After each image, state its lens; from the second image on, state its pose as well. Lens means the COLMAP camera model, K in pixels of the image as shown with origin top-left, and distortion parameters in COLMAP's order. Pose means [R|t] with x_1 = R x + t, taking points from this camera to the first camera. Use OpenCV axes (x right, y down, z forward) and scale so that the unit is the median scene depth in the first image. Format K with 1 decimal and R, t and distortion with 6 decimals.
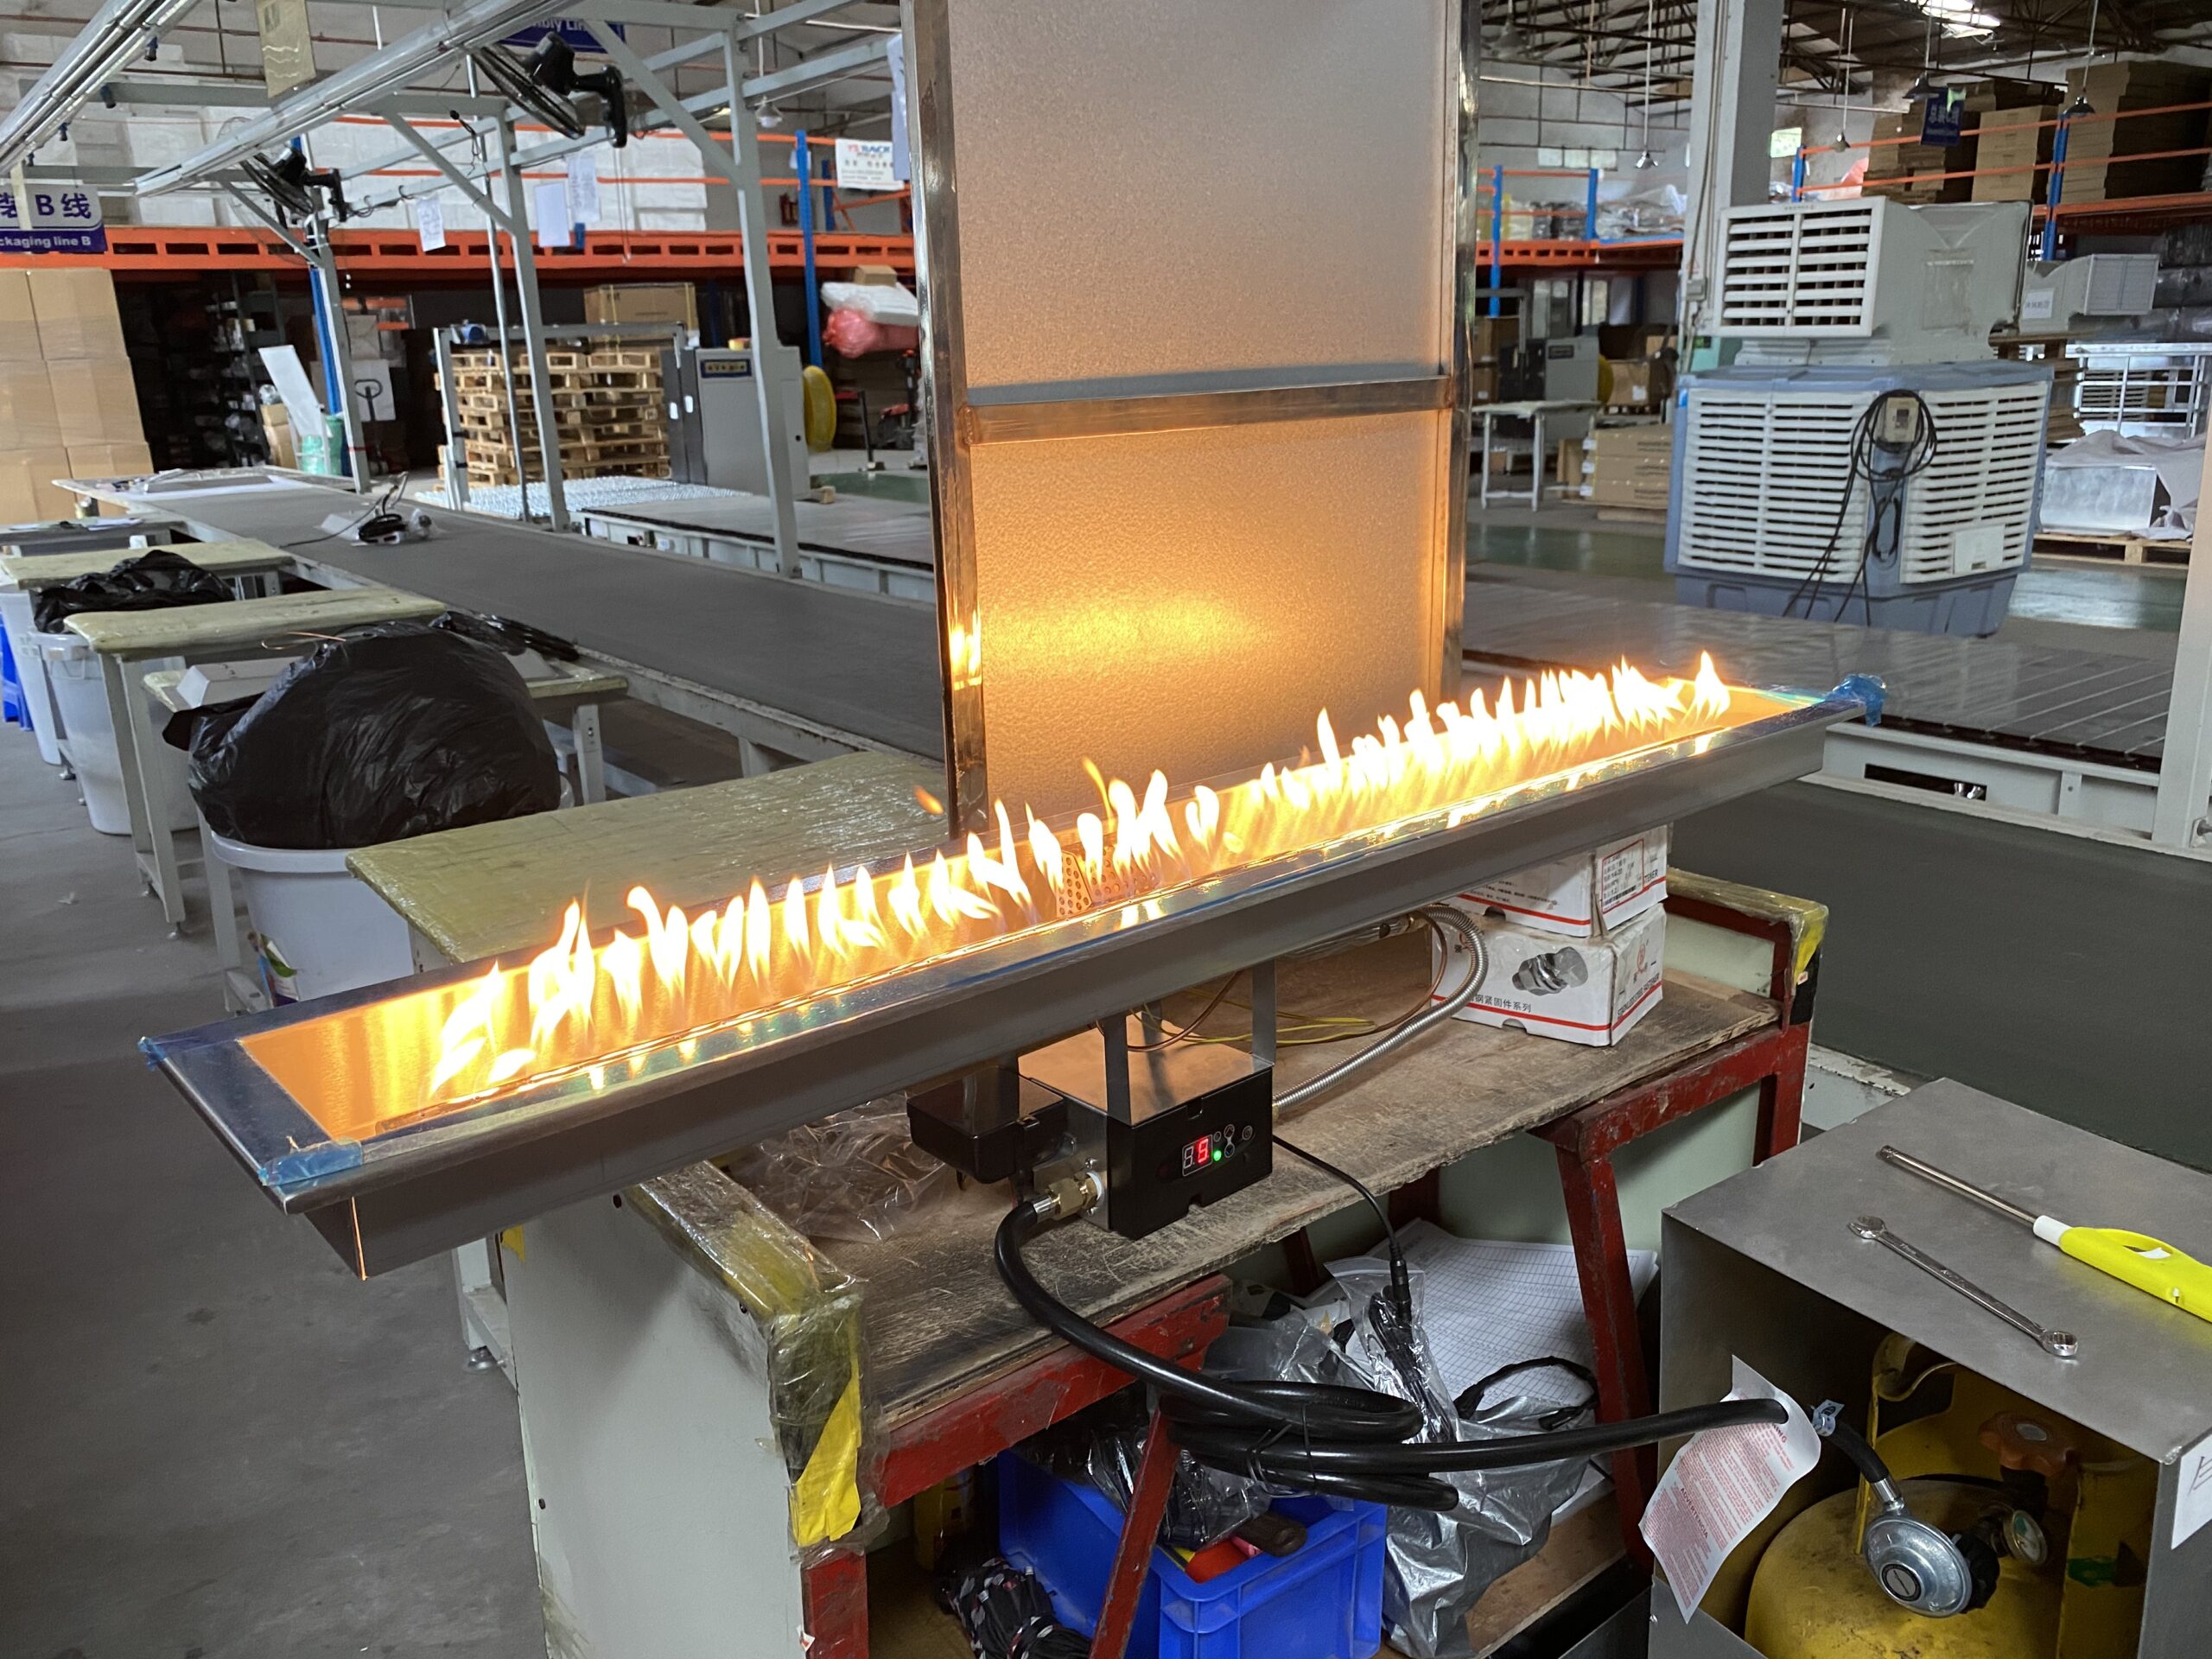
lens RADIAL K [[1682.2, 0, 1112.7], [0, 1682.2, 829.0], [0, 0, 1]] dist [0.009026, -0.019942]
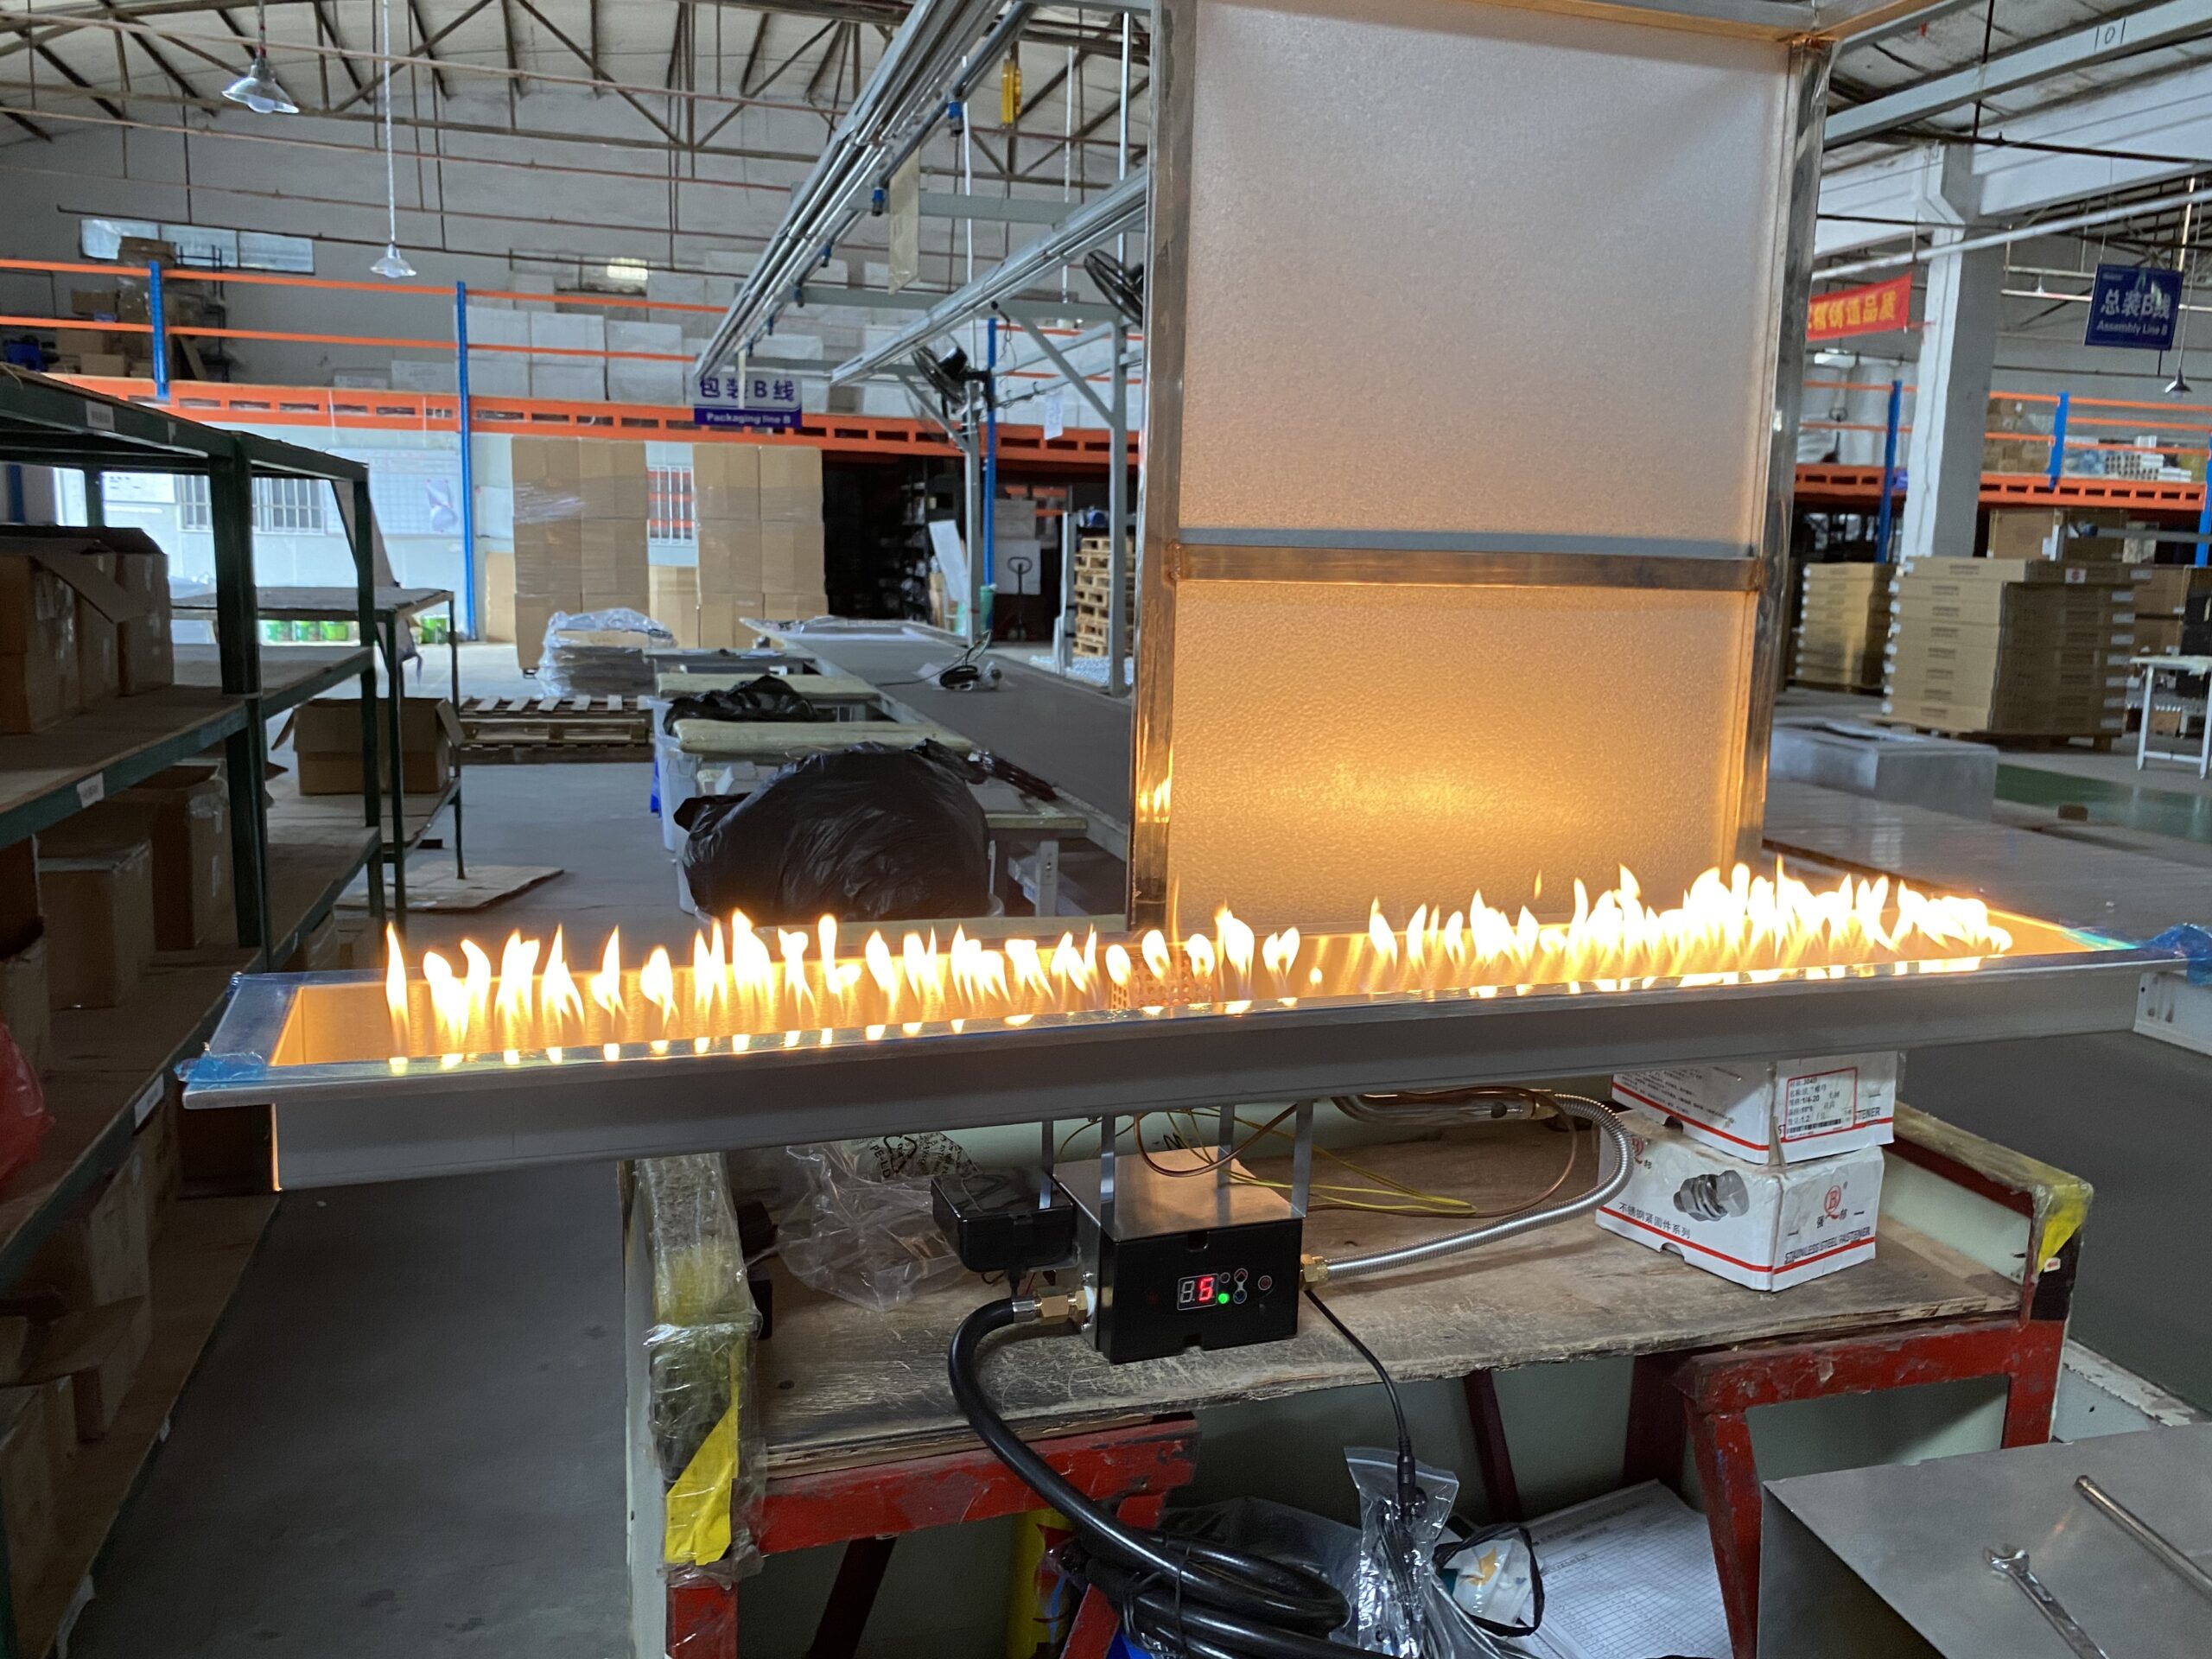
lens RADIAL K [[1682.2, 0, 1109.3], [0, 1682.2, 823.2], [0, 0, 1]] dist [0.009026, -0.019942]
pose [[0.936854, 0.113655, -0.330737, 0.227685], [-0.151892, 0.984099, -0.092075, 0.020728], [0.315013, 0.136497, 0.939221, 0.032096]]
